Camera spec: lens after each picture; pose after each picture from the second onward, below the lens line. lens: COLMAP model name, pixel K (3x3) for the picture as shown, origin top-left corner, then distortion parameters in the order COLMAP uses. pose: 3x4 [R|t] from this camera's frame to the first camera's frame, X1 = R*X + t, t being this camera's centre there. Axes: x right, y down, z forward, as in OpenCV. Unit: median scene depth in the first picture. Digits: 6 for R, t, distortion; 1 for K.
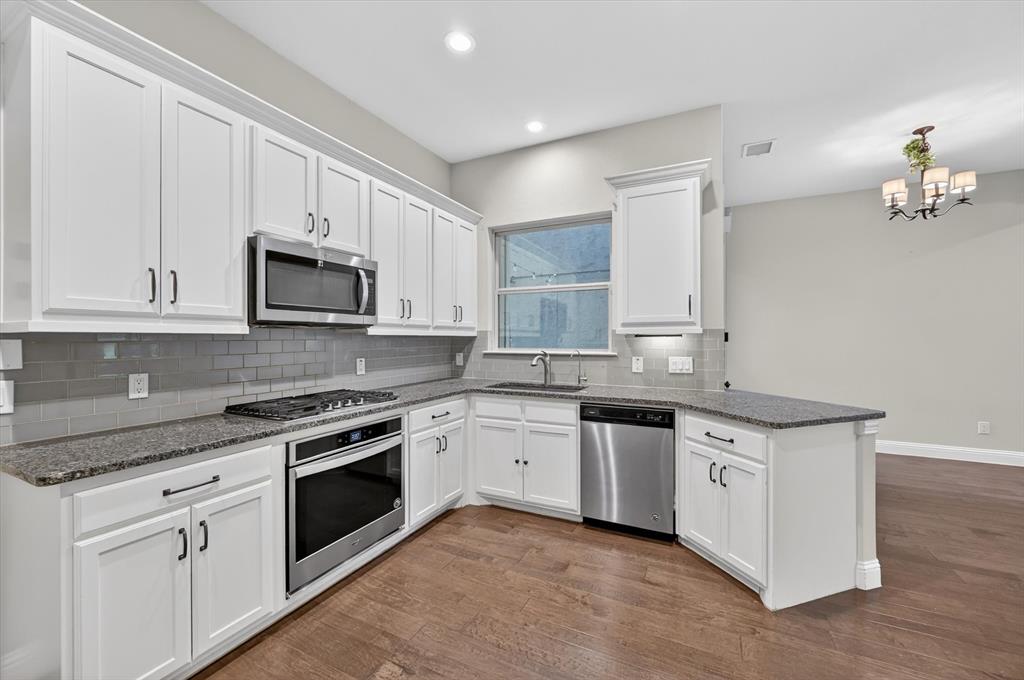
lens RADIAL K [[406.2, 0, 516.9], [0, 406.2, 340.0], [0, 0, 1]] dist [0.000226, 0.000374]
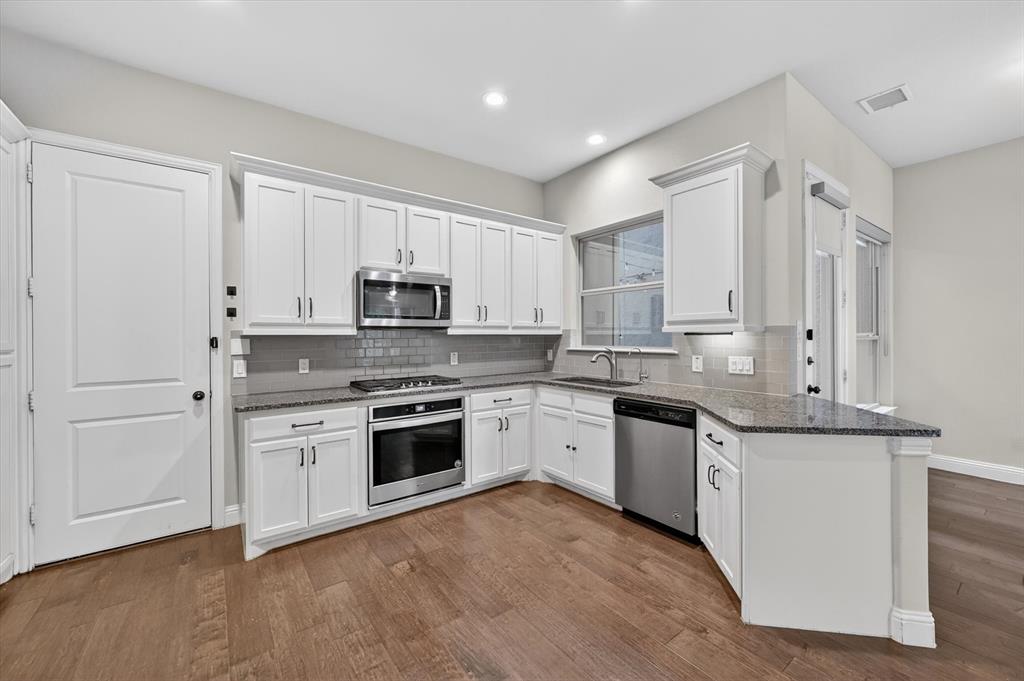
lens RADIAL K [[406.2, 0, 516.0], [0, 406.2, 337.5], [0, 0, 1]] dist [0.000226, 0.000374]
pose [[0.890007, -0.000639, -0.455947, 0.454760], [0.001628, 0.999997, 0.001776, -0.005211], [0.455944, -0.002323, 0.890005, -0.071867]]
